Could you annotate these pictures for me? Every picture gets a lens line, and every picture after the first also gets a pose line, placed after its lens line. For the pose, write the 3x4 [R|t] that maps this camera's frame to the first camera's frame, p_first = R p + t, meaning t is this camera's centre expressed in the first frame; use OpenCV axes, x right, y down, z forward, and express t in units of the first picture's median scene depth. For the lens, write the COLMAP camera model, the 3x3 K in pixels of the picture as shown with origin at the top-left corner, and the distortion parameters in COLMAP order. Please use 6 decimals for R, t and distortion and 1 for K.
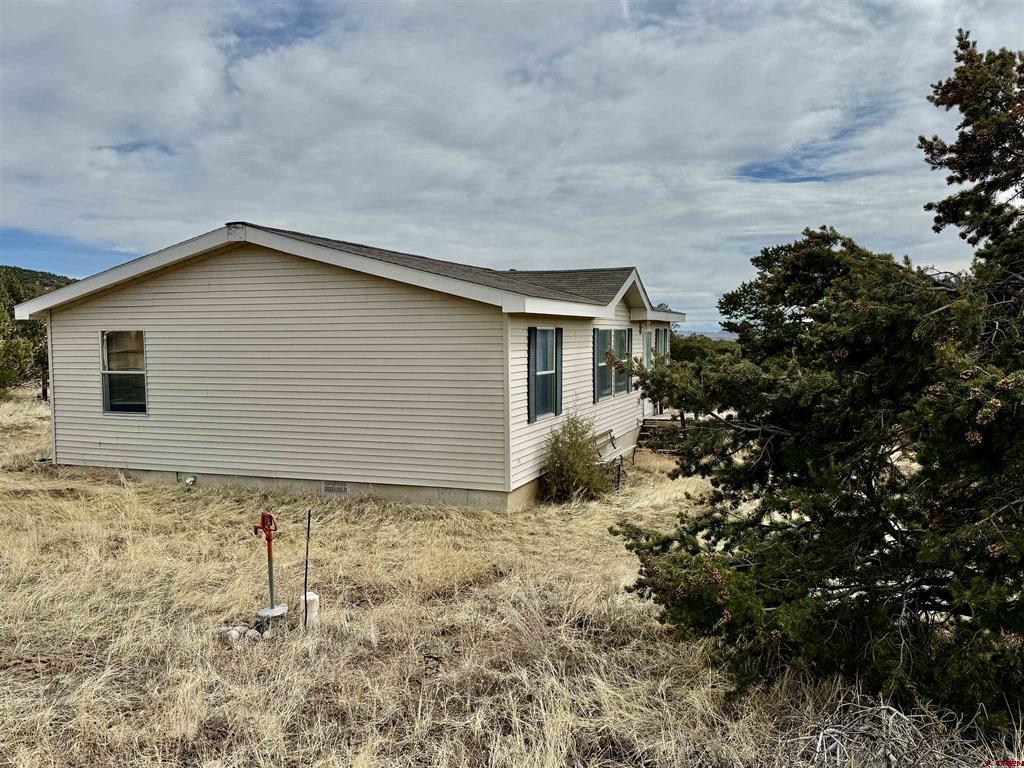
lens RADIAL K [[827.5, 0, 513.7], [0, 827.5, 383.9], [0, 0, 1]] dist [0.007341, 0.002514]
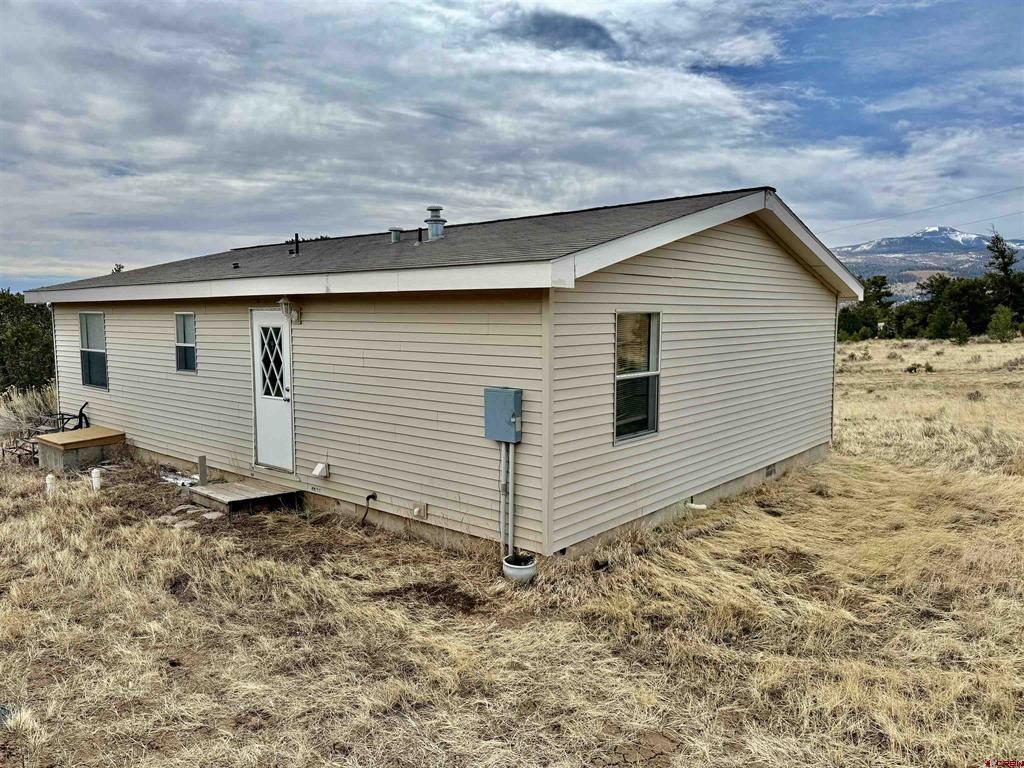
lens RADIAL K [[743.3, 0, 513.8], [0, 743.3, 385.9], [0, 0, 1]] dist [-0.004469, -0.003216]
pose [[0.345653, -0.089112, 0.934121, -1.042224], [0.056966, 0.995637, 0.073902, -0.053788], [-0.936632, 0.027669, 0.349222, 0.881668]]
